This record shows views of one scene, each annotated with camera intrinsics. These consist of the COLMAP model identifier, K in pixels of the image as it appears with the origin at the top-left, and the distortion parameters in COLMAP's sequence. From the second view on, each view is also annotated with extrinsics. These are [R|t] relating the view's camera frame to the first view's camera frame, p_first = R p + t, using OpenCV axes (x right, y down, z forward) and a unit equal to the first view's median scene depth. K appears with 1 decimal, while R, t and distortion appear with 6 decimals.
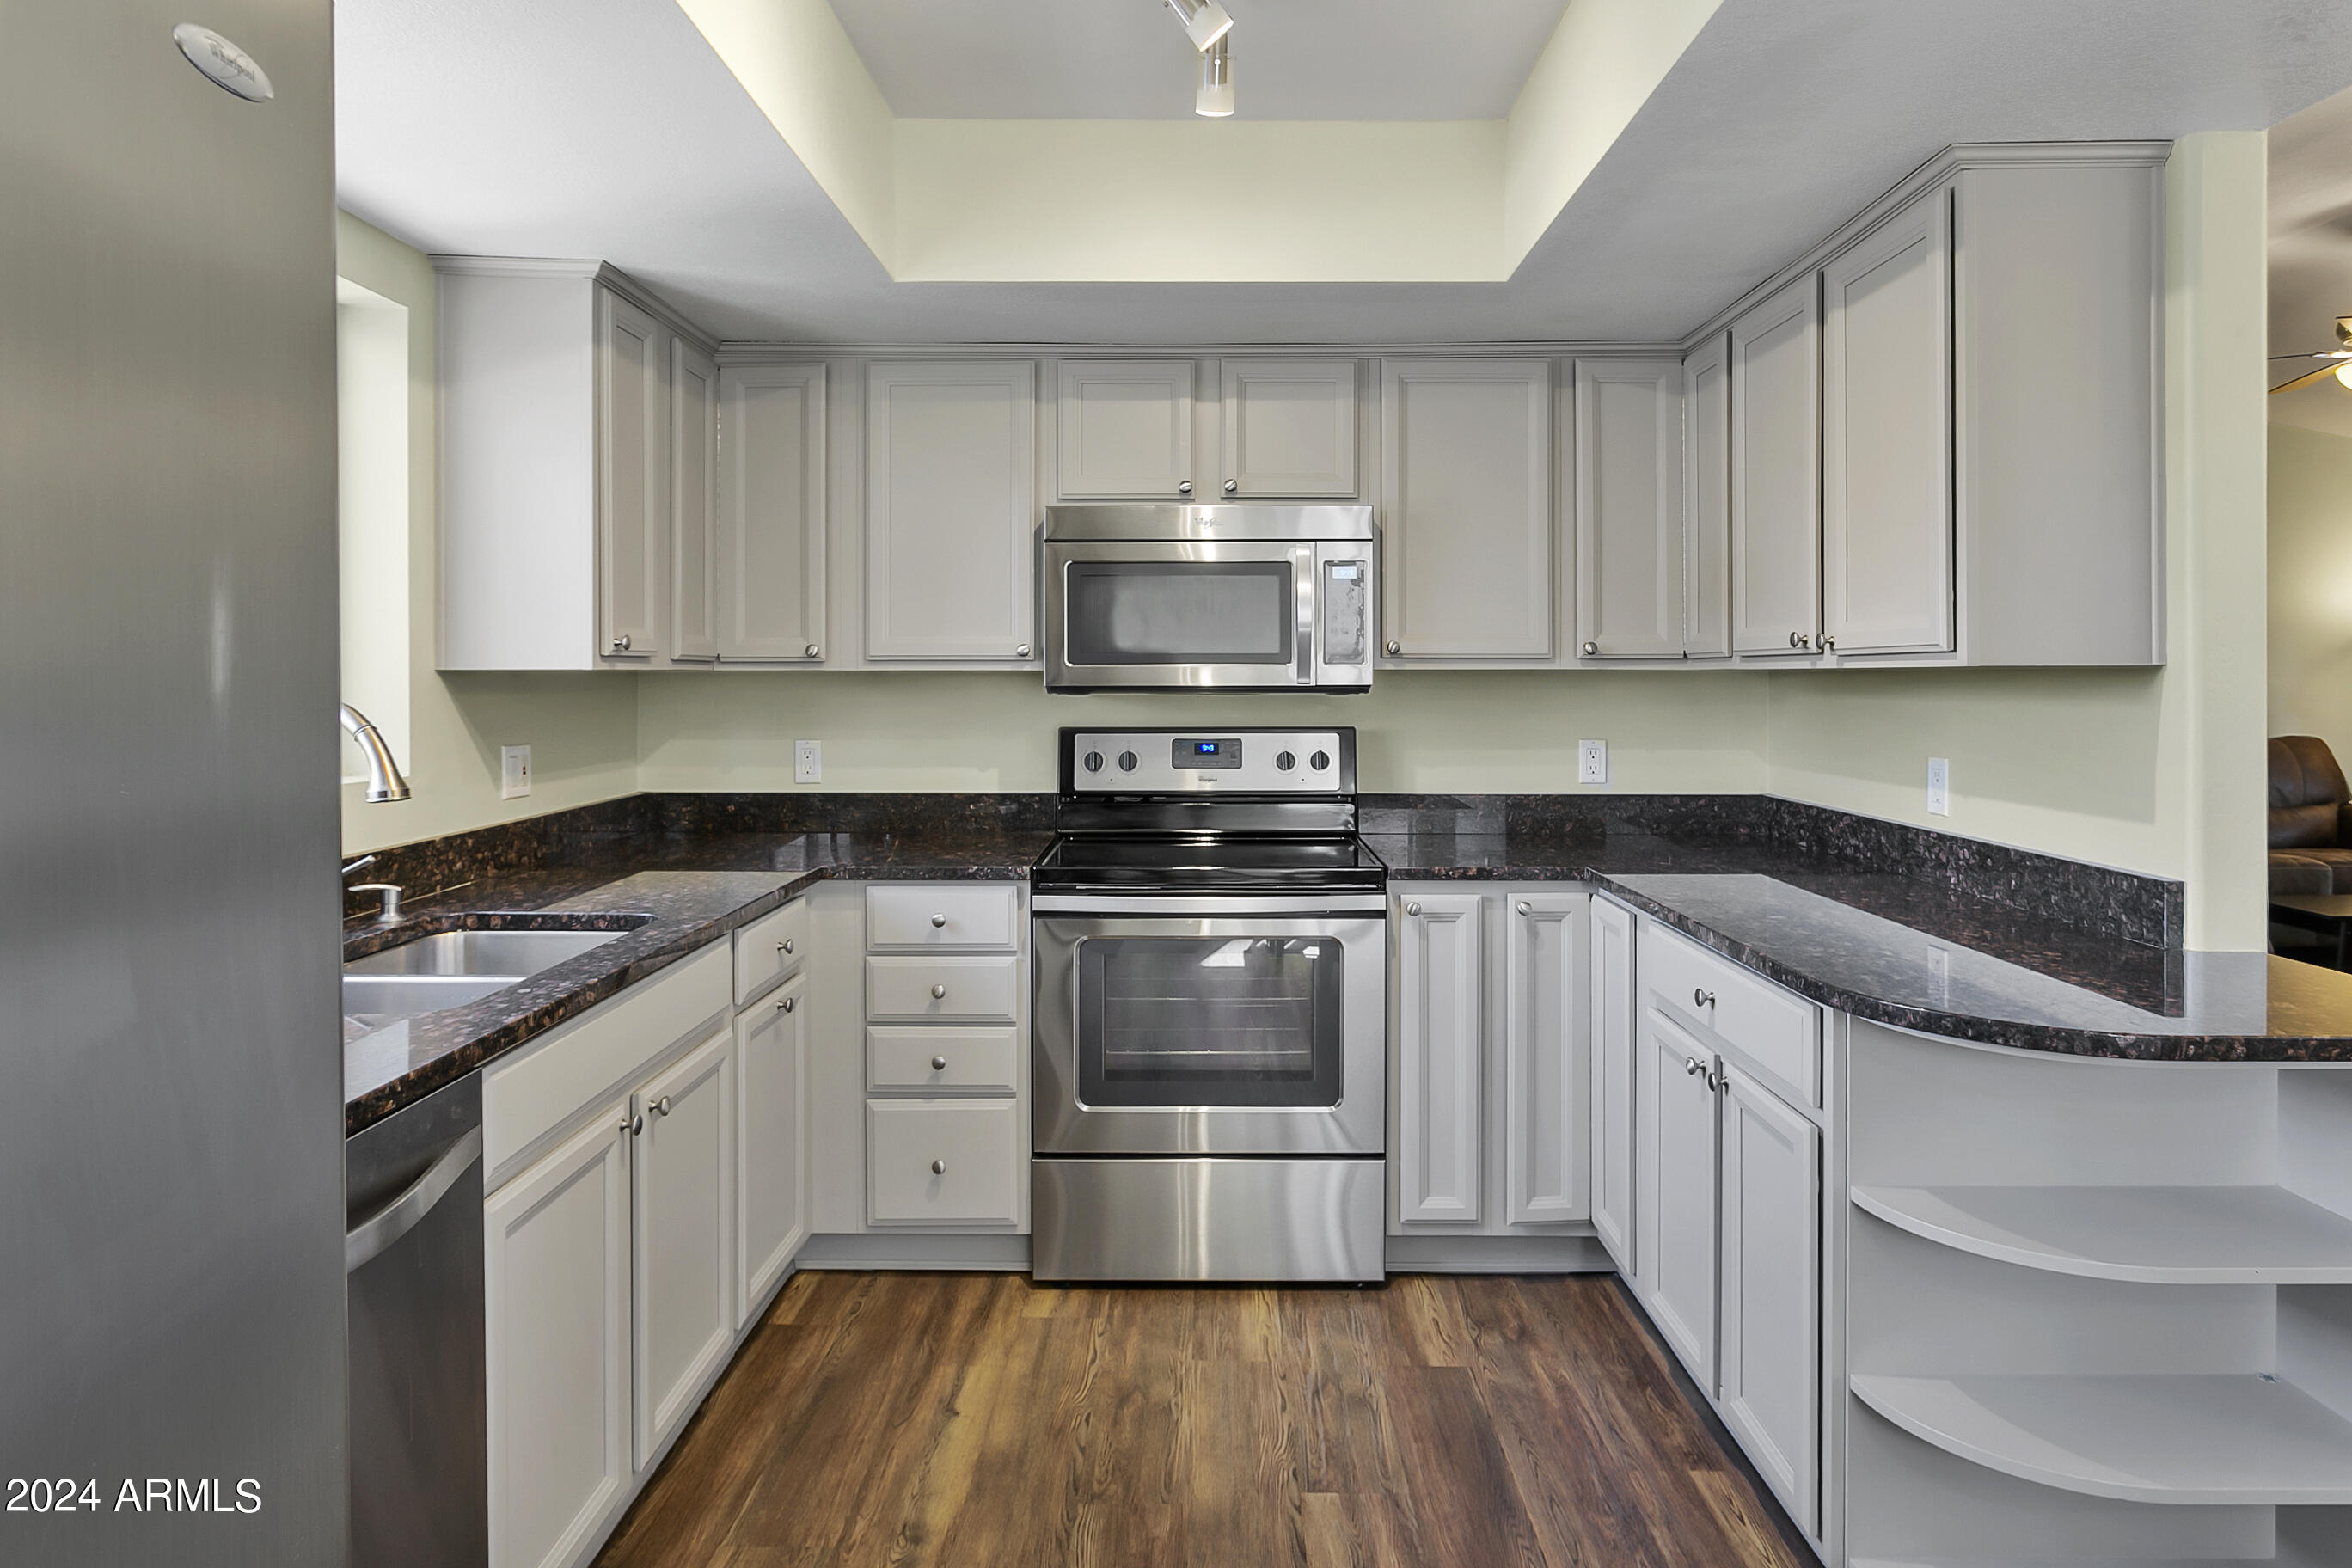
lens RADIAL K [[1430.2, 0, 1178.8], [0, 1430.2, 670.0], [0, 0, 1]] dist [-0.017107, 0.000340]
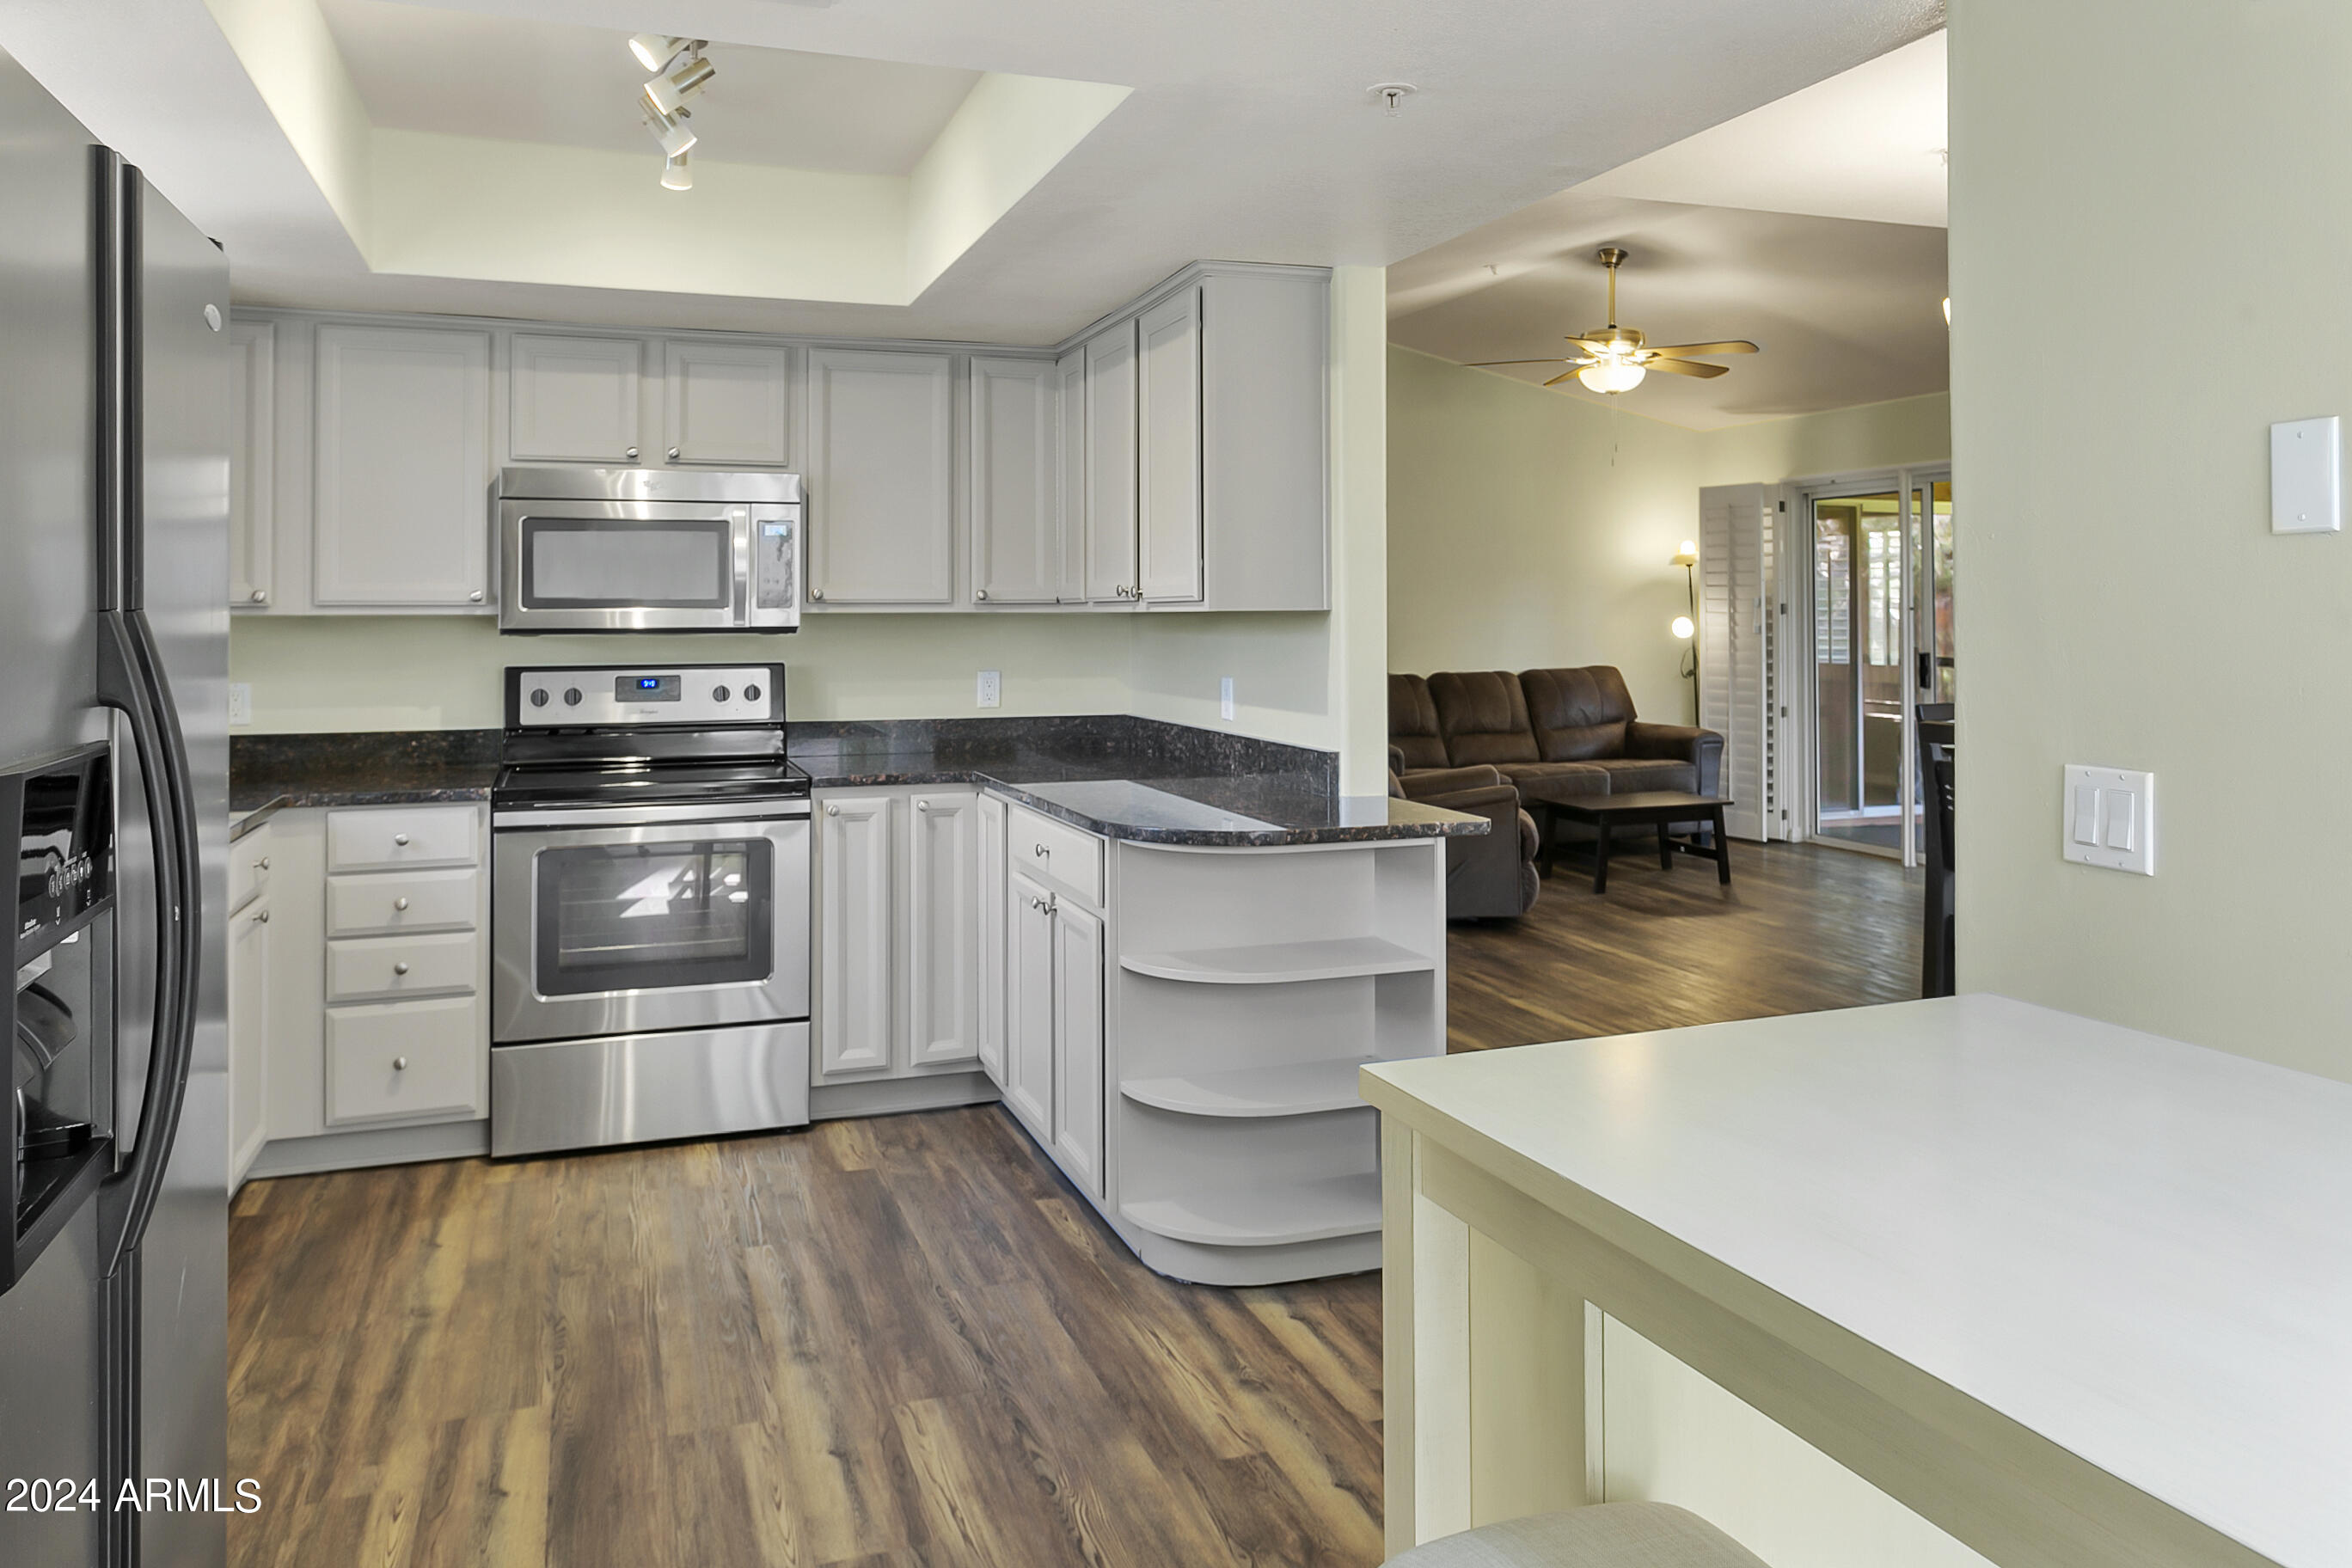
lens RADIAL K [[1696.8, 0, 1203.5], [0, 1696.8, 578.3], [0, 0, 1]] dist [-0.010482, 0.003285]
pose [[0.933827, 0.004750, 0.357693, -0.058555], [0.001610, 0.999846, -0.017482, -0.004206], [-0.357721, 0.016901, 0.933675, -0.462688]]
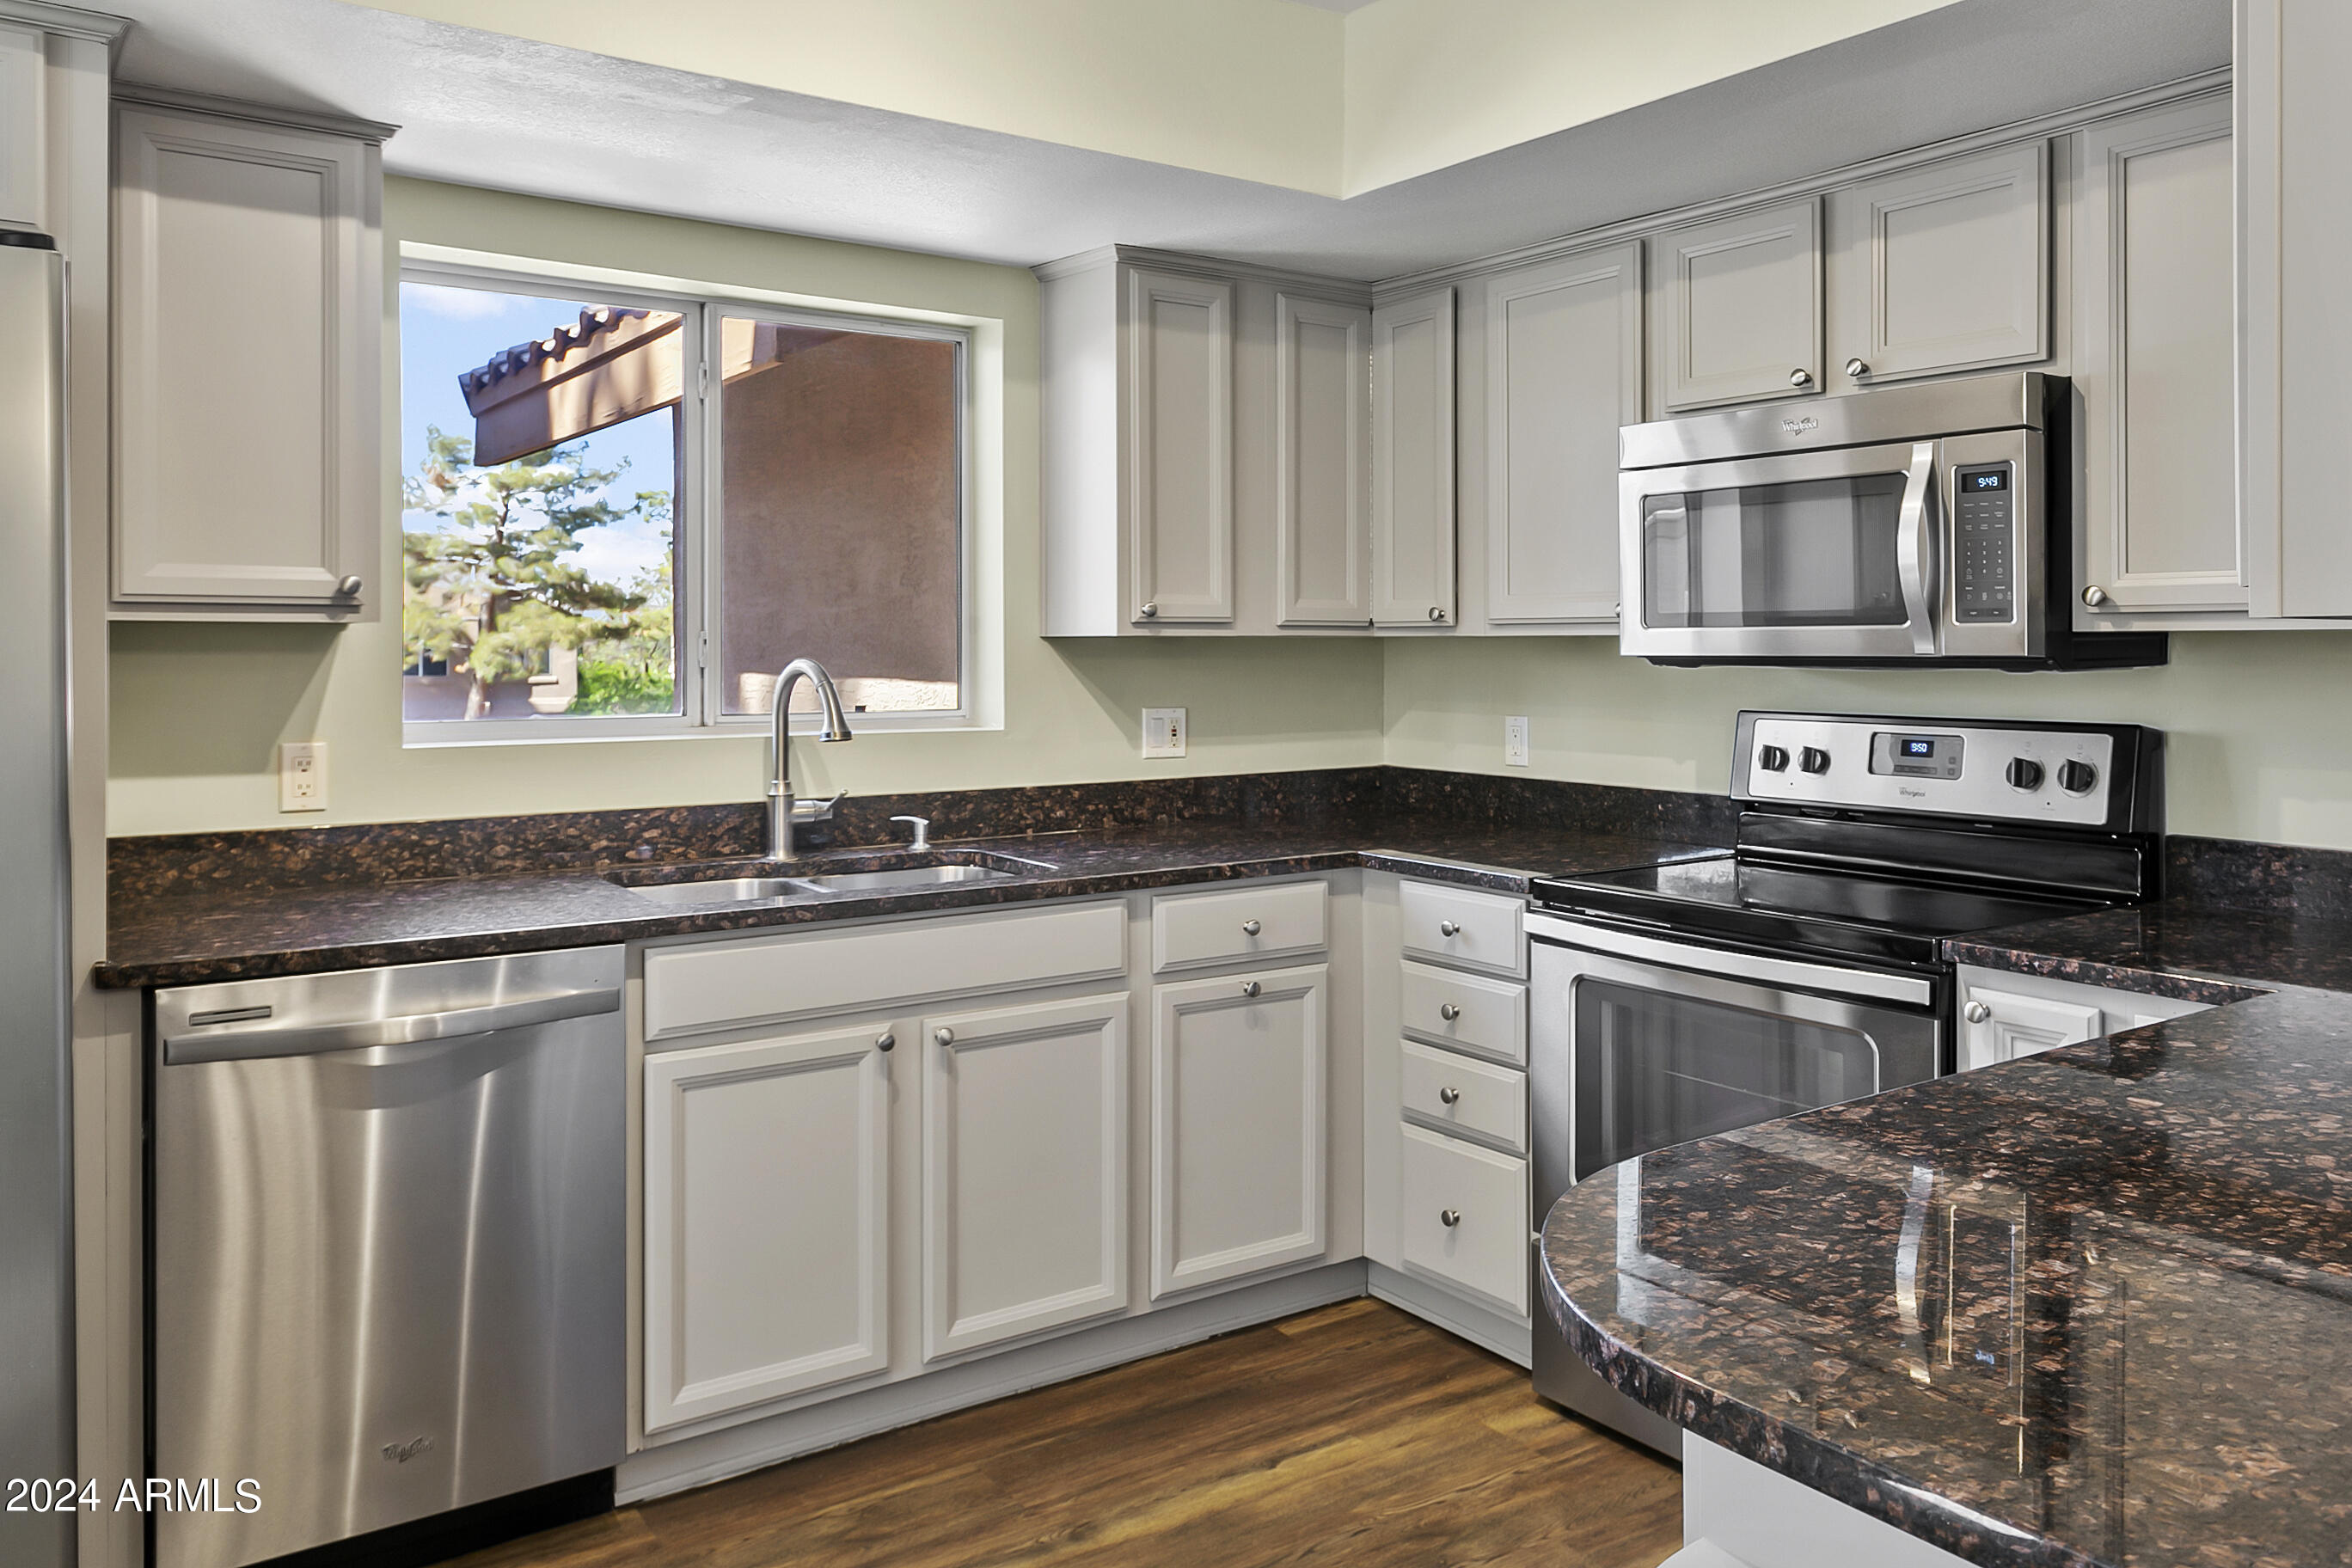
lens RADIAL K [[1715.8, 0, 1173.0], [0, 1715.8, 651.4], [0, 0, 1]] dist [0.005879, 0.001488]
pose [[0.578087, 0.003736, -0.815967, 0.581888], [0.000638, 0.999987, 0.005031, 0.004784], [0.815975, -0.003428, 0.578077, 0.278012]]
